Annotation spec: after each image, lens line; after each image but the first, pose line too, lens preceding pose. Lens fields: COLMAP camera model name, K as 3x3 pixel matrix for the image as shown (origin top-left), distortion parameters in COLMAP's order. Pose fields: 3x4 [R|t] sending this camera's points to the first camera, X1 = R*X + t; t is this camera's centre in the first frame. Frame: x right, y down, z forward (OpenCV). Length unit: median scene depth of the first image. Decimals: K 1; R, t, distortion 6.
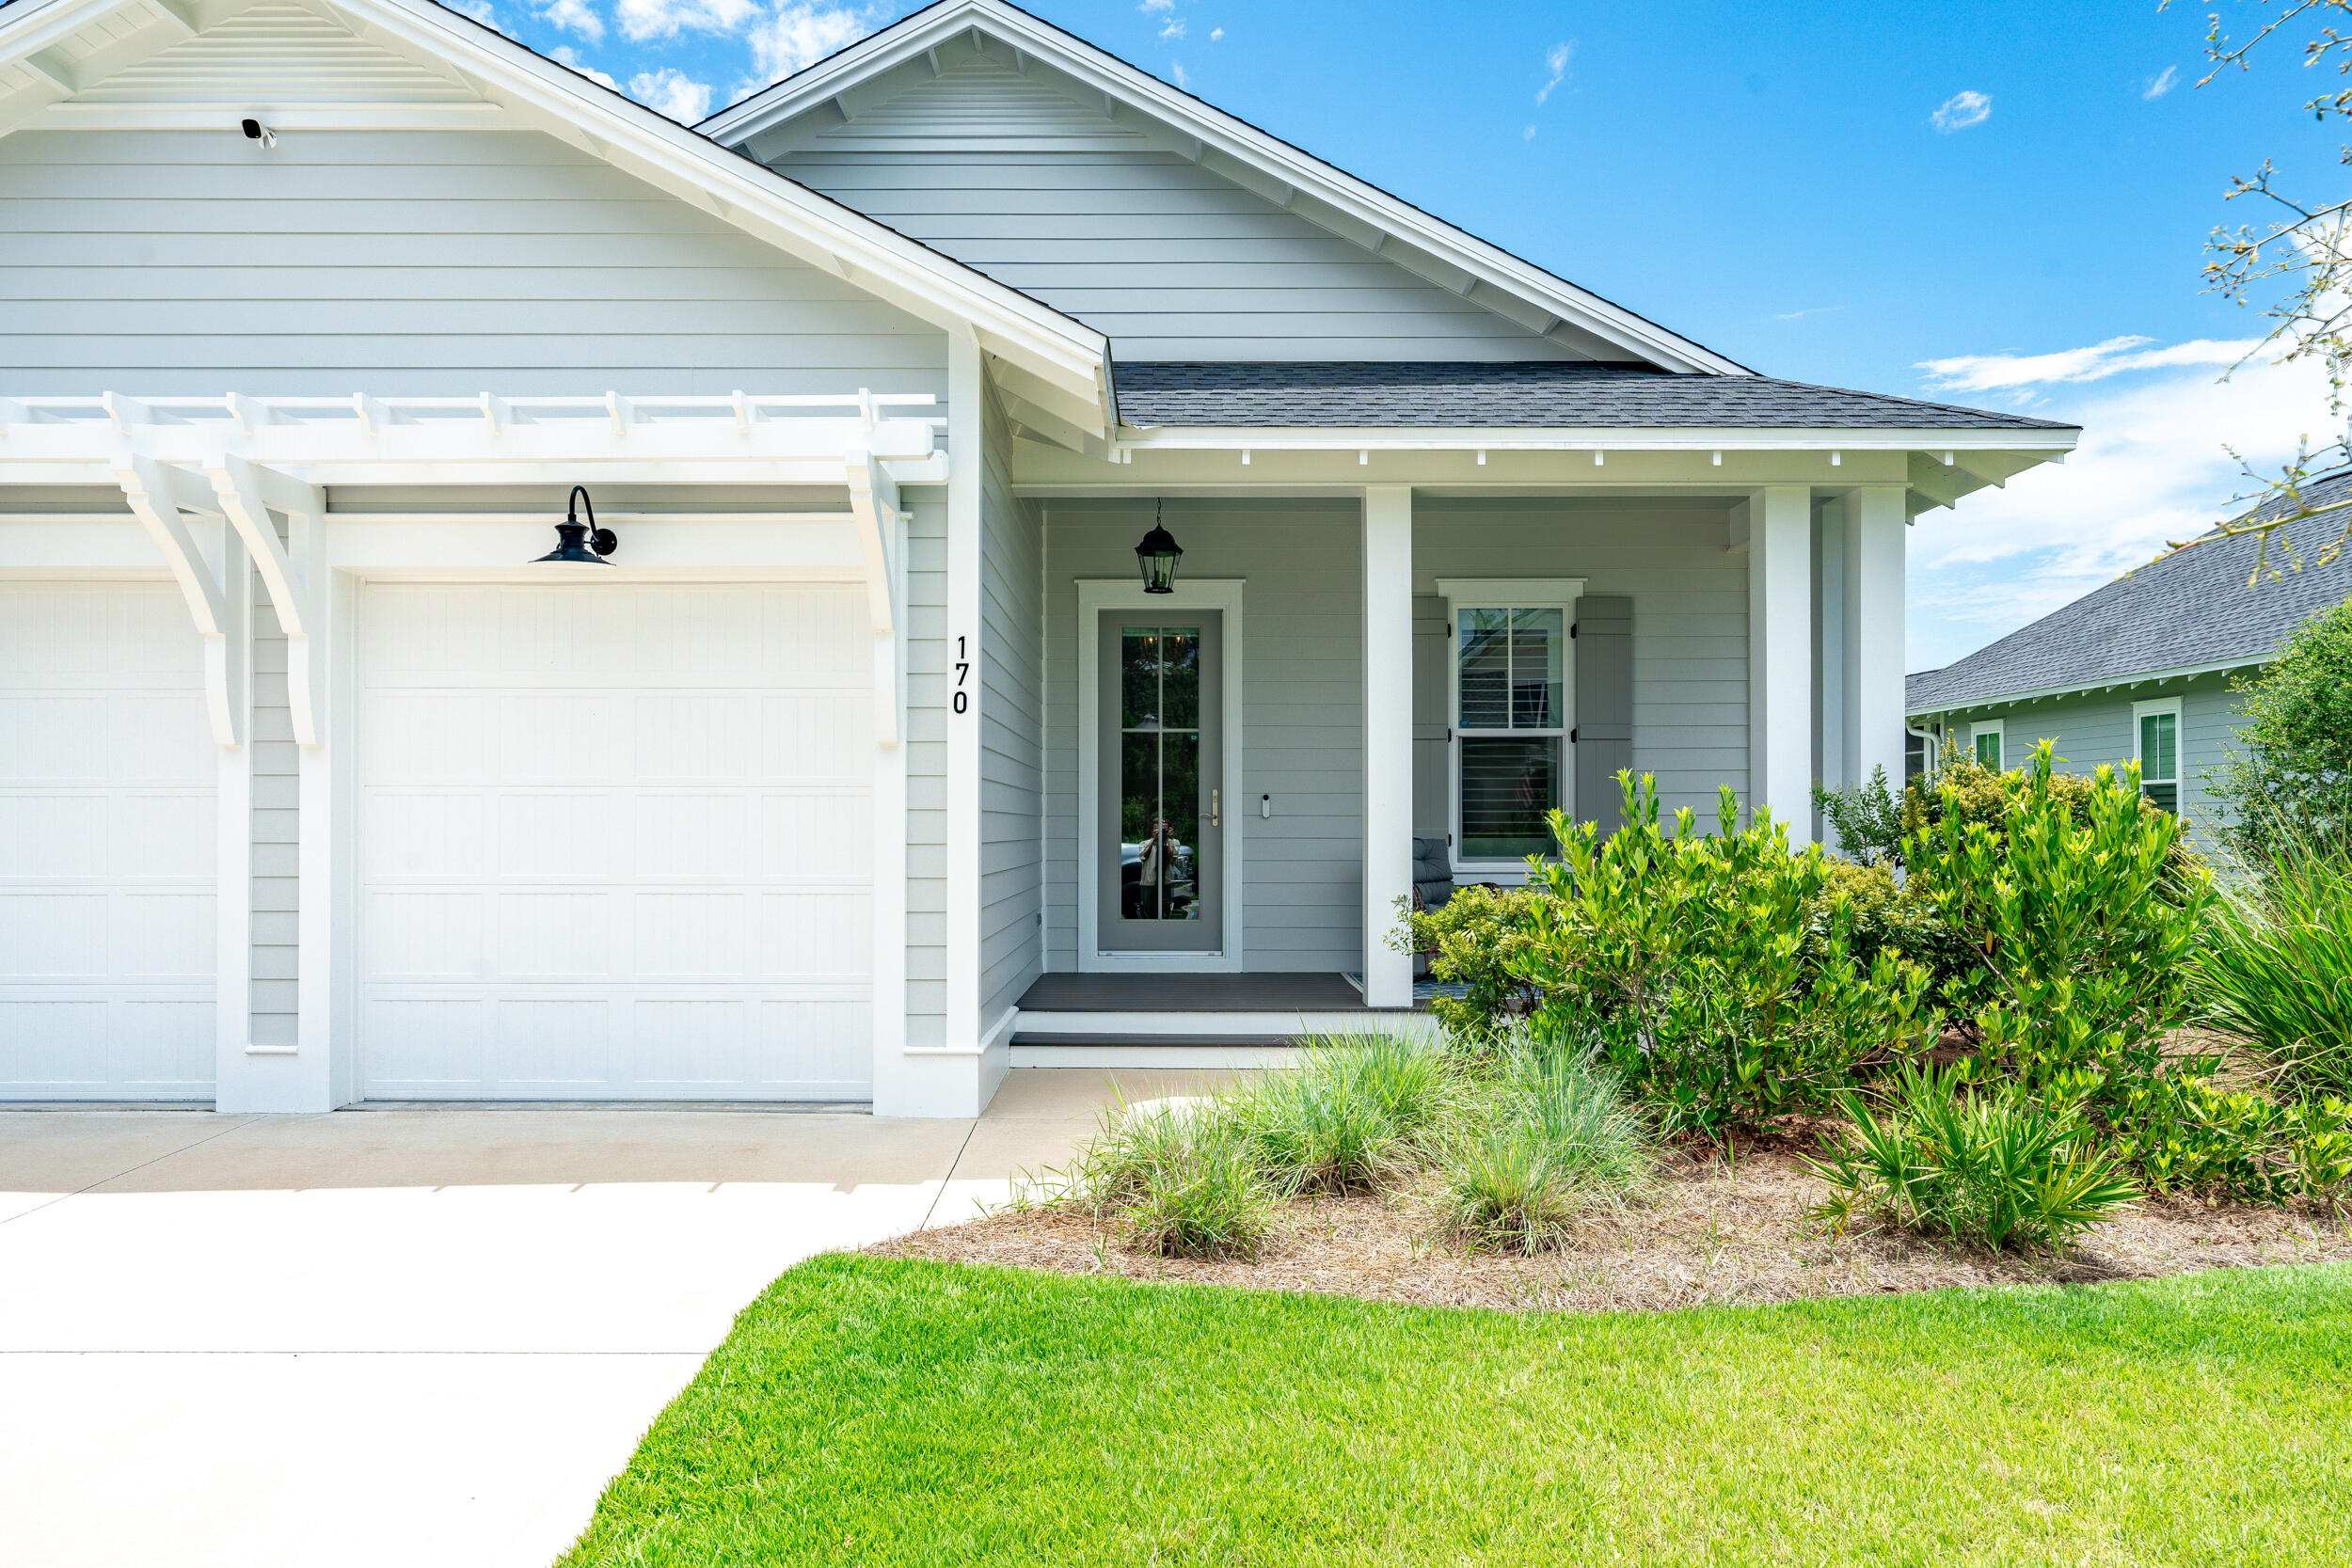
lens RADIAL K [[1534.4, 0, 1171.7], [0, 1534.4, 800.6], [0, 0, 1]] dist [0.010851, 0.001263]
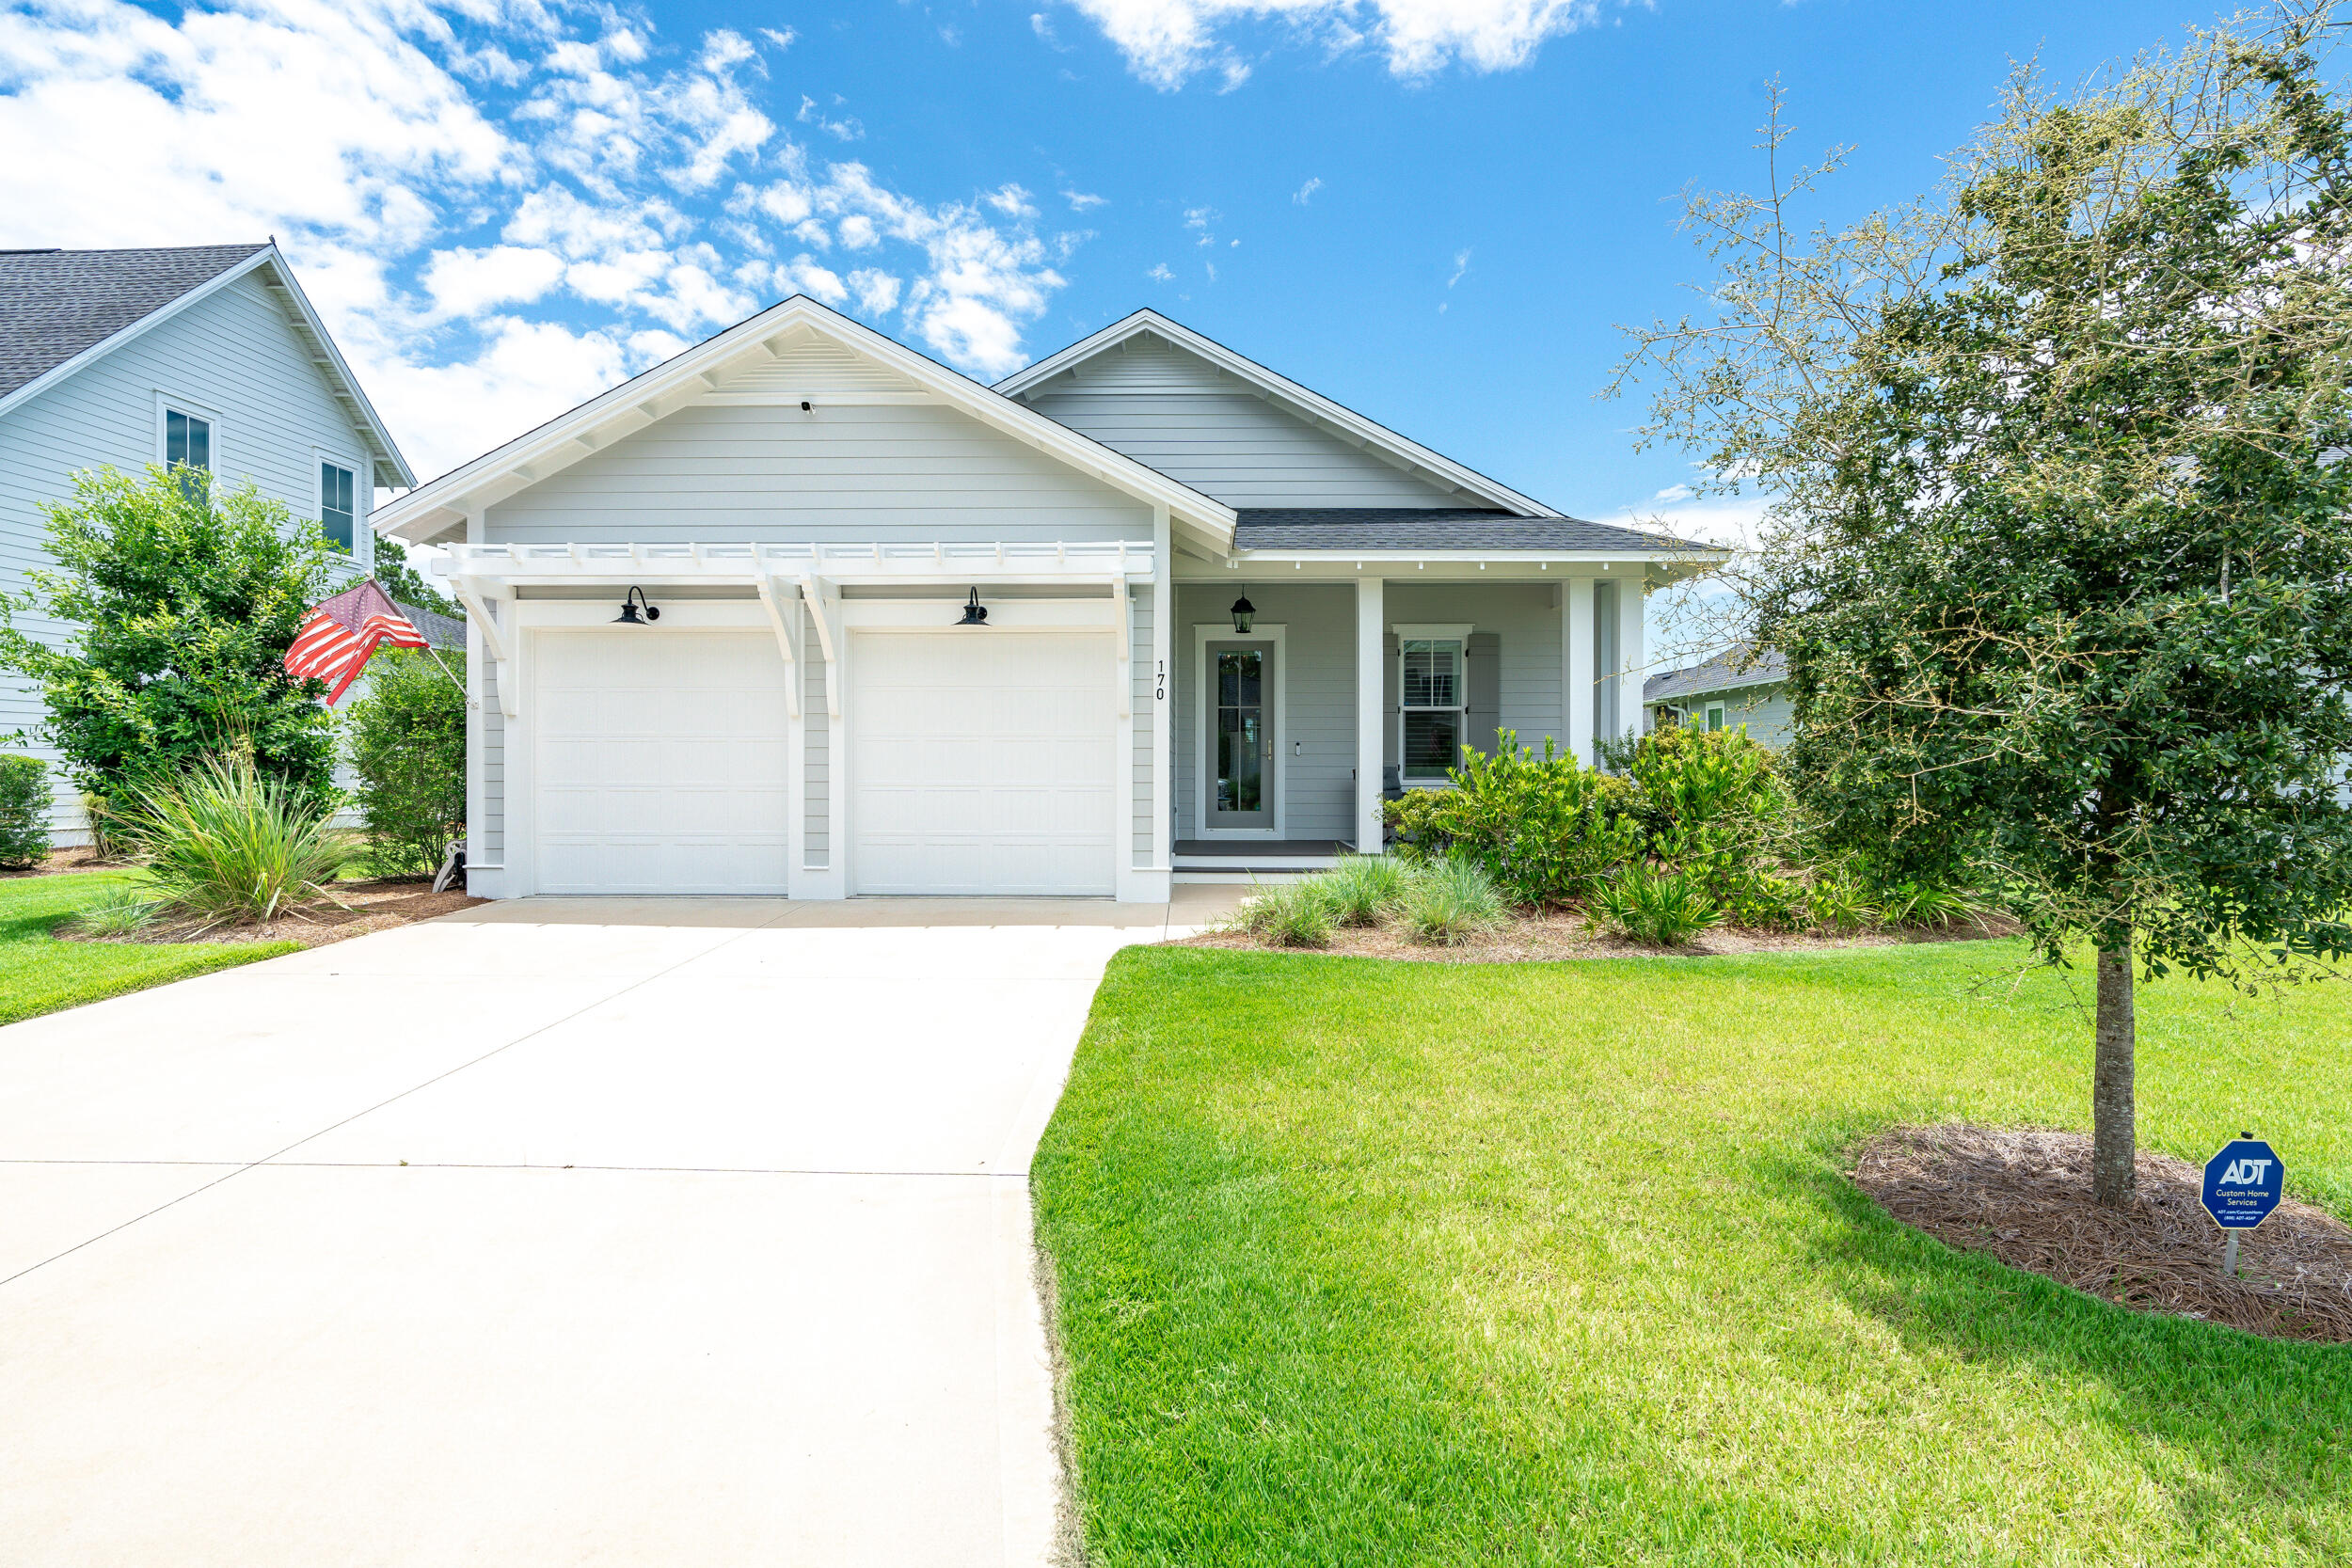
lens RADIAL K [[1057.8, 0, 1179.1], [0, 1057.8, 776.3], [0, 0, 1]] dist [-0.006319, 0.001598]
pose [[0.999994, -0.000047, -0.003485, -0.107055], [0.000120, 0.999781, 0.020917, 0.013776], [0.003483, -0.020917, 0.999775, -0.363798]]
